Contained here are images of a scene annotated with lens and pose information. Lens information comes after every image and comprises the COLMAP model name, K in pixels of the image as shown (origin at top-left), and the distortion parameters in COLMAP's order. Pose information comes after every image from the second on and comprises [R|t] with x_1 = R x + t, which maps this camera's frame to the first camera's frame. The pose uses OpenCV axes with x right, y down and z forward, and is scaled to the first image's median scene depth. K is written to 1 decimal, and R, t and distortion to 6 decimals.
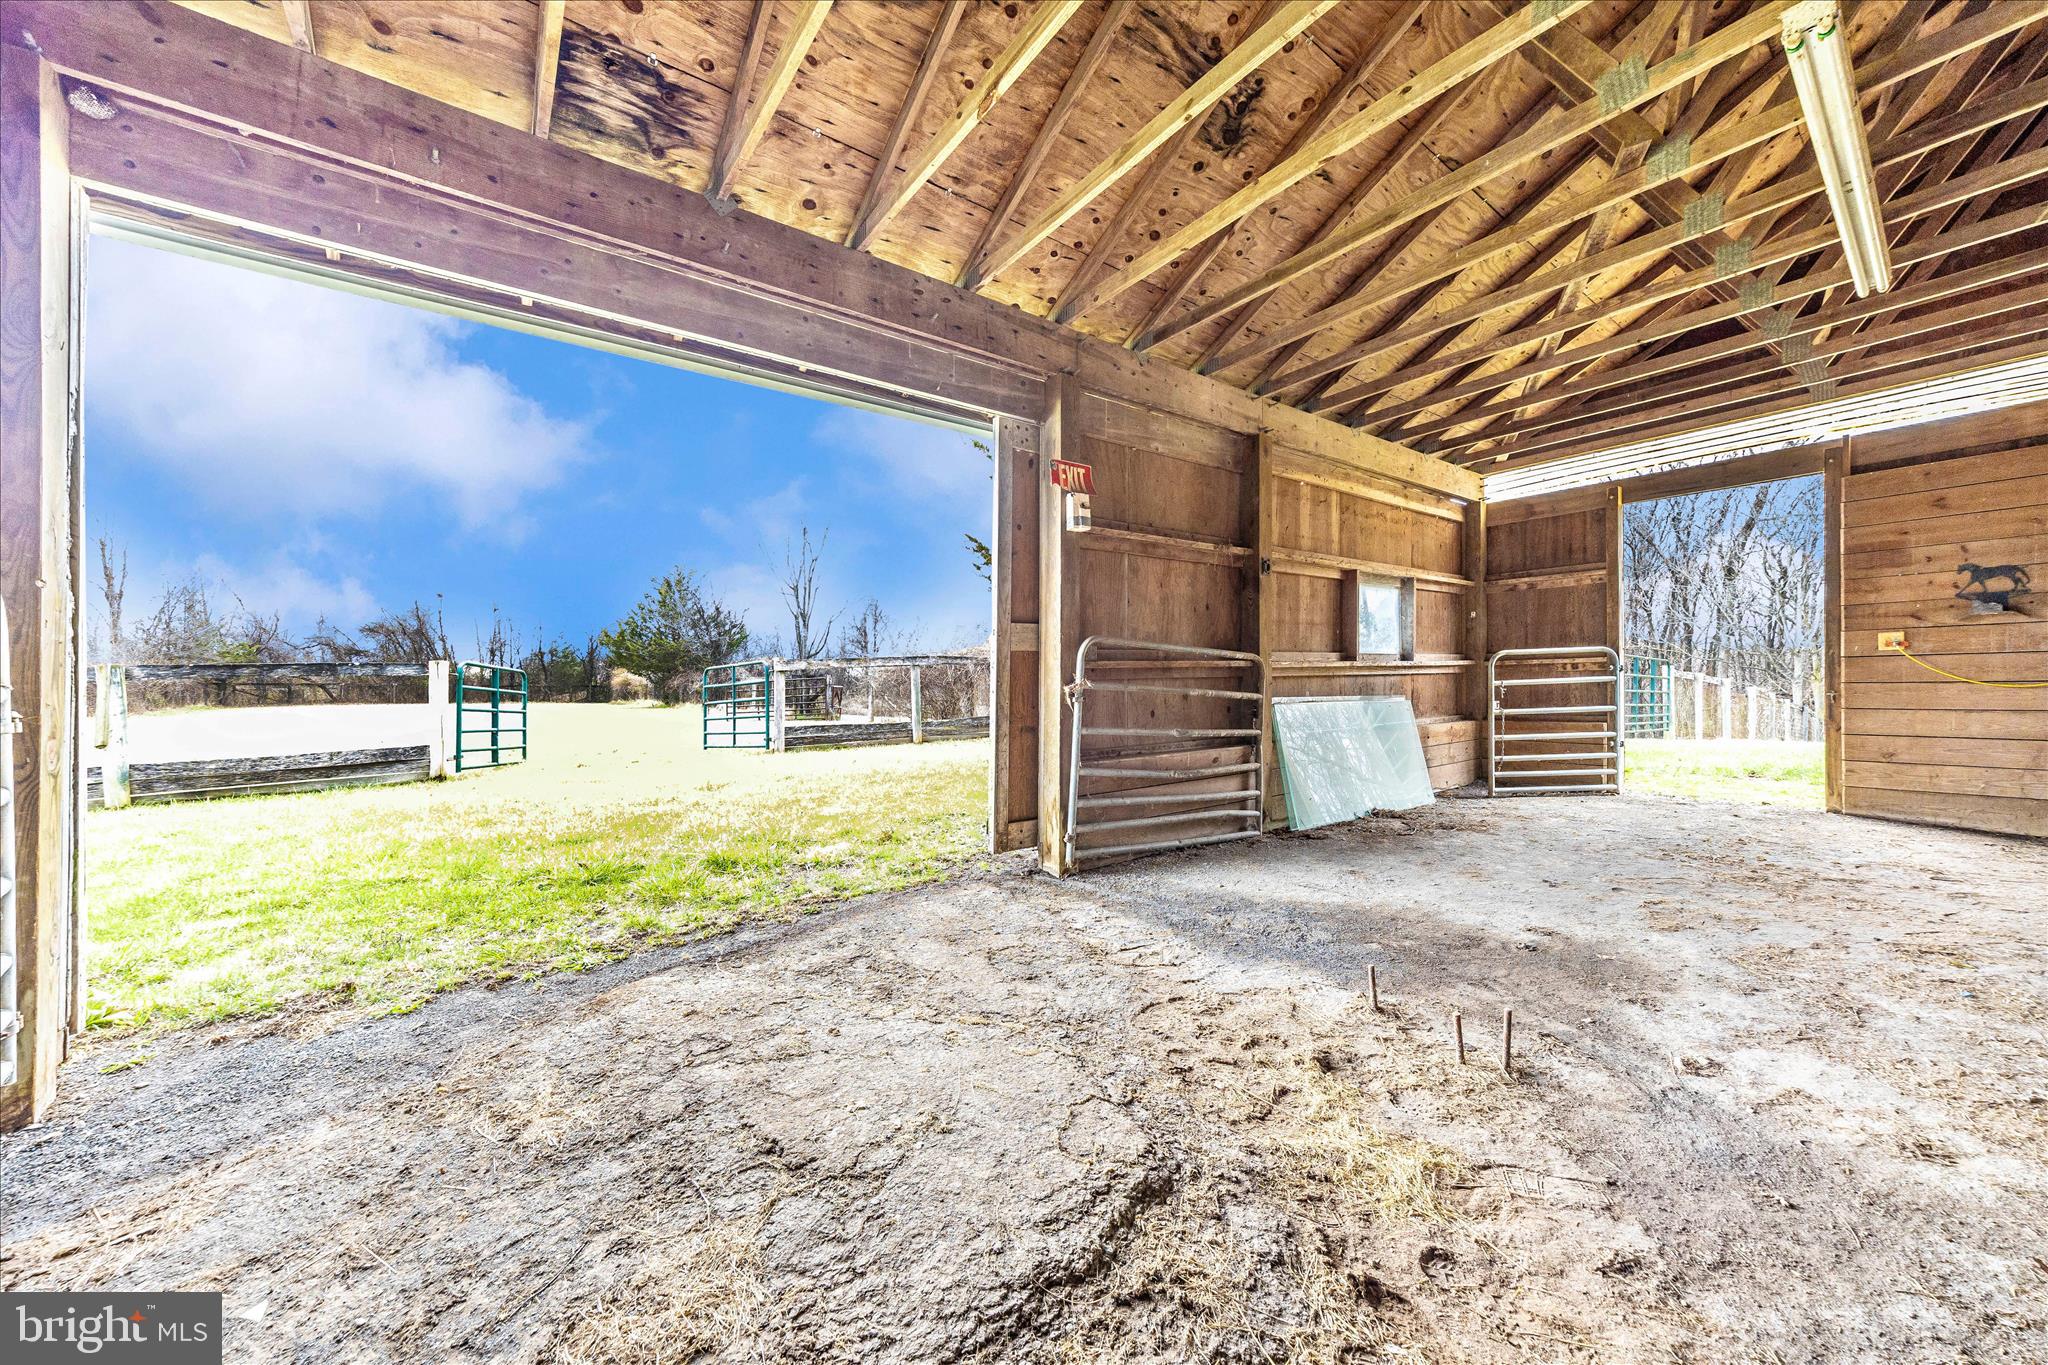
lens RADIAL K [[705.2, 0, 1024.0], [0, 705.2, 682.5], [0, 0, 1]] dist [-0.000503, 0.000008]
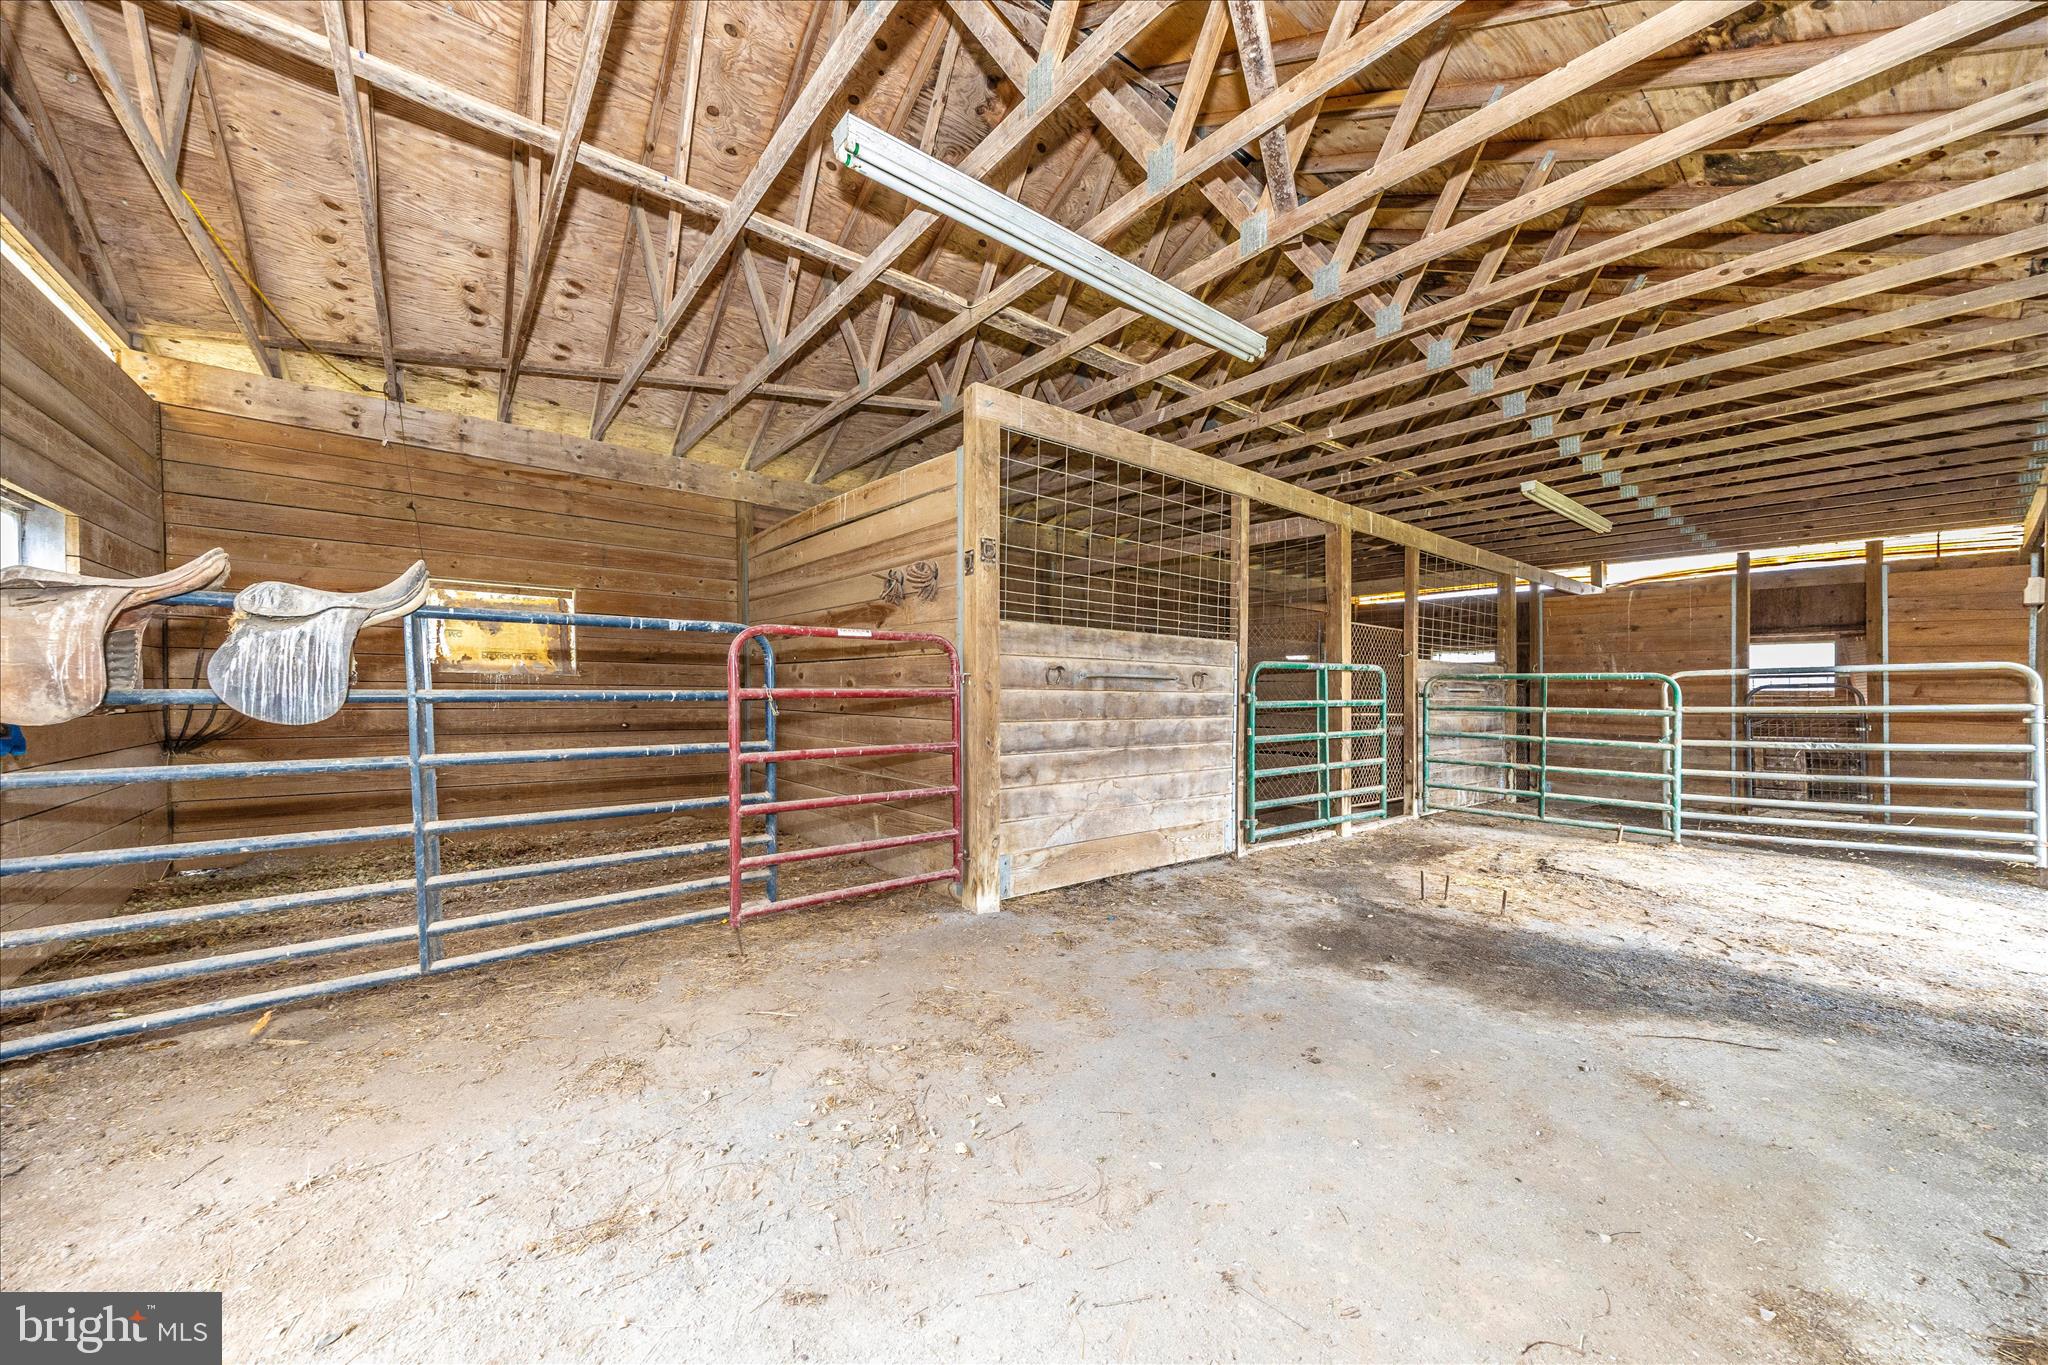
lens RADIAL K [[705.2, 0, 1024.0], [0, 705.2, 682.5], [0, 0, 1]] dist [-0.000503, 0.000008]
pose [[-0.999322, 0.000332, -0.036828, 1.324121], [0.000284, 0.999999, 0.001297, -0.039578], [0.036829, 0.001286, -0.999321, 2.072723]]
